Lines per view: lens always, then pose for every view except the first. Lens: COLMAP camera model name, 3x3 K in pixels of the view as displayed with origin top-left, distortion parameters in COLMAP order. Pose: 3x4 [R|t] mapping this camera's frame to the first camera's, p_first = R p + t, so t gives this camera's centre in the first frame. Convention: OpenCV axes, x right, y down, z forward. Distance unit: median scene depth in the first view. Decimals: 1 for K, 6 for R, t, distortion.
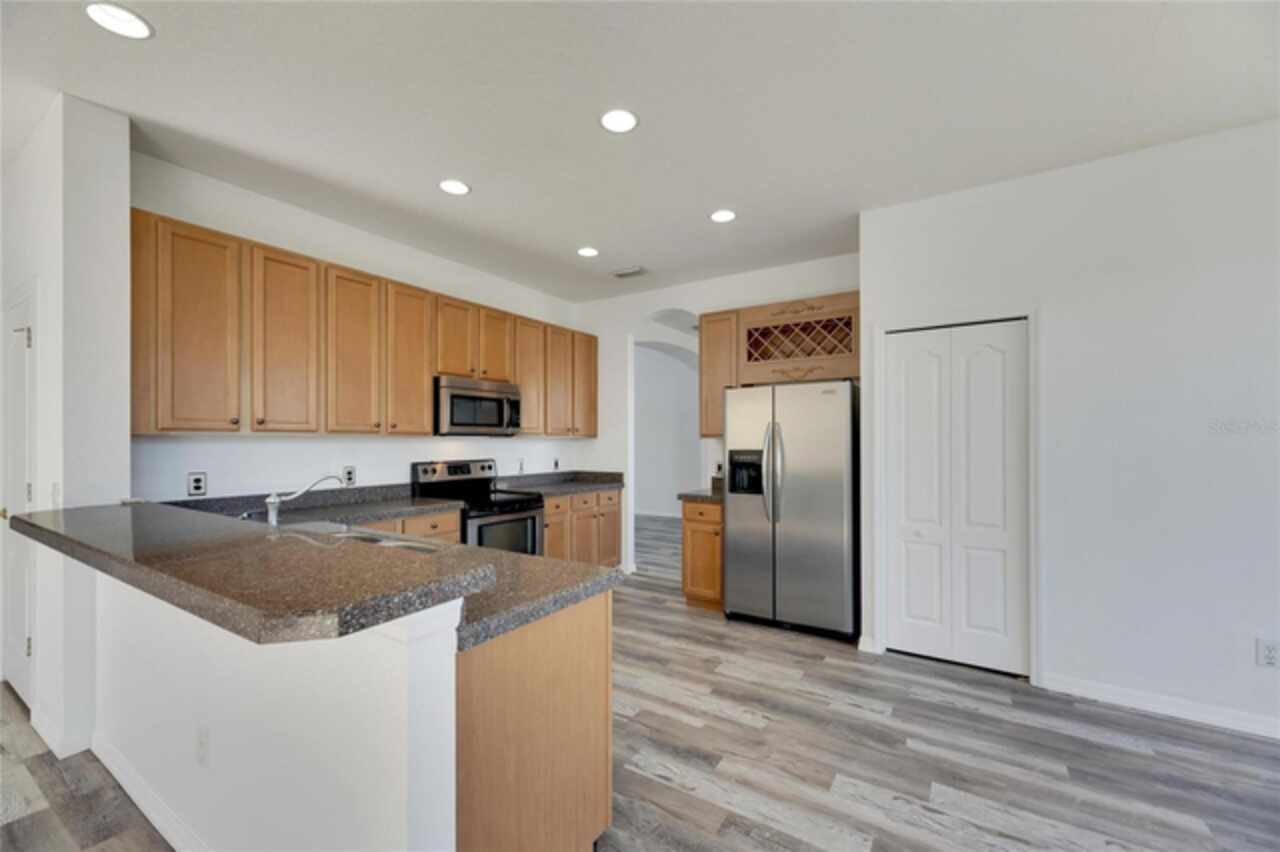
lens RADIAL K [[515.8, 0, 641.4], [0, 515.8, 429.6], [0, 0, 1]] dist [0.001774, -0.000129]
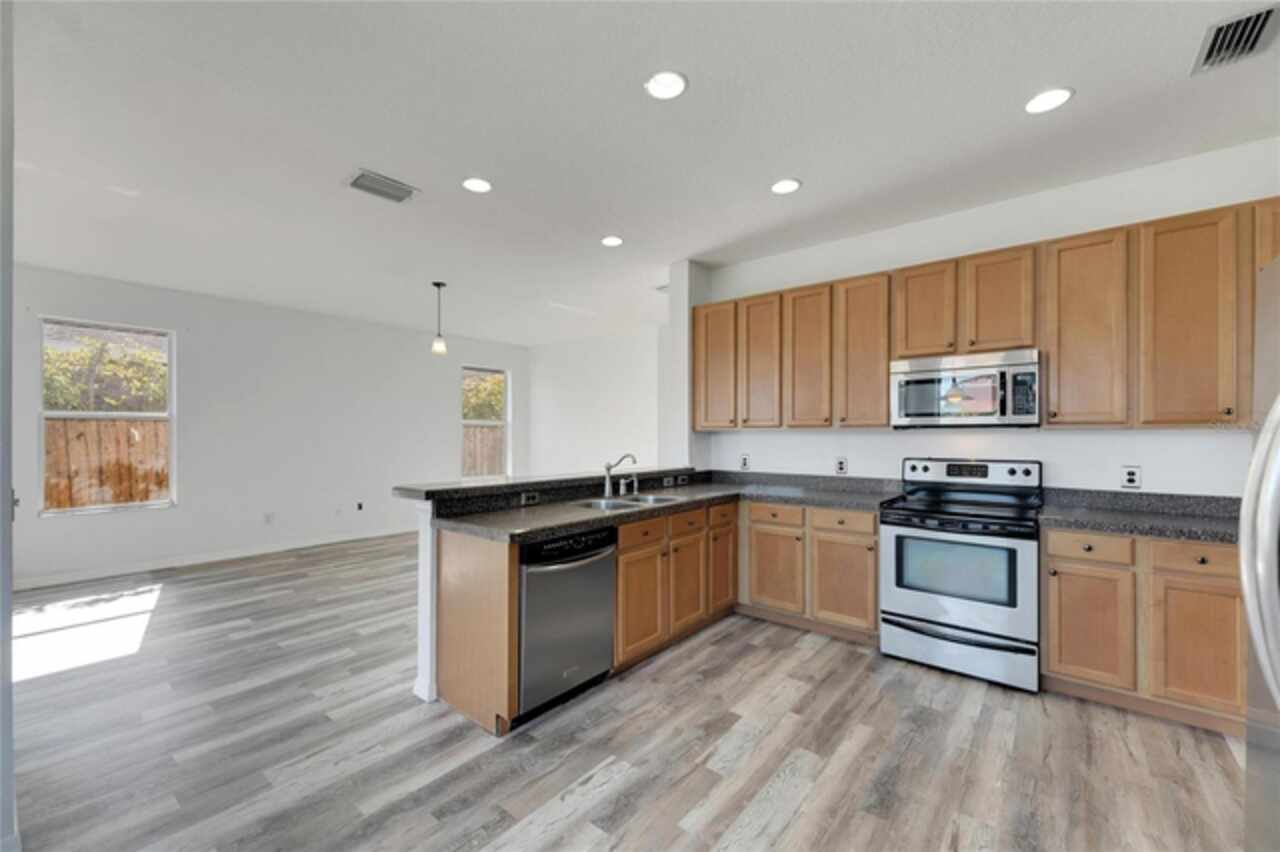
lens RADIAL K [[506.0, 0, 642.1], [0, 506.0, 428.1], [0, 0, 1]] dist [0.002215, 0.000196]
pose [[-0.105535, -0.005915, -0.994398, 0.631670], [0.023327, 0.999692, -0.008422, 0.009497], [0.994142, -0.024086, -0.105365, 0.775494]]
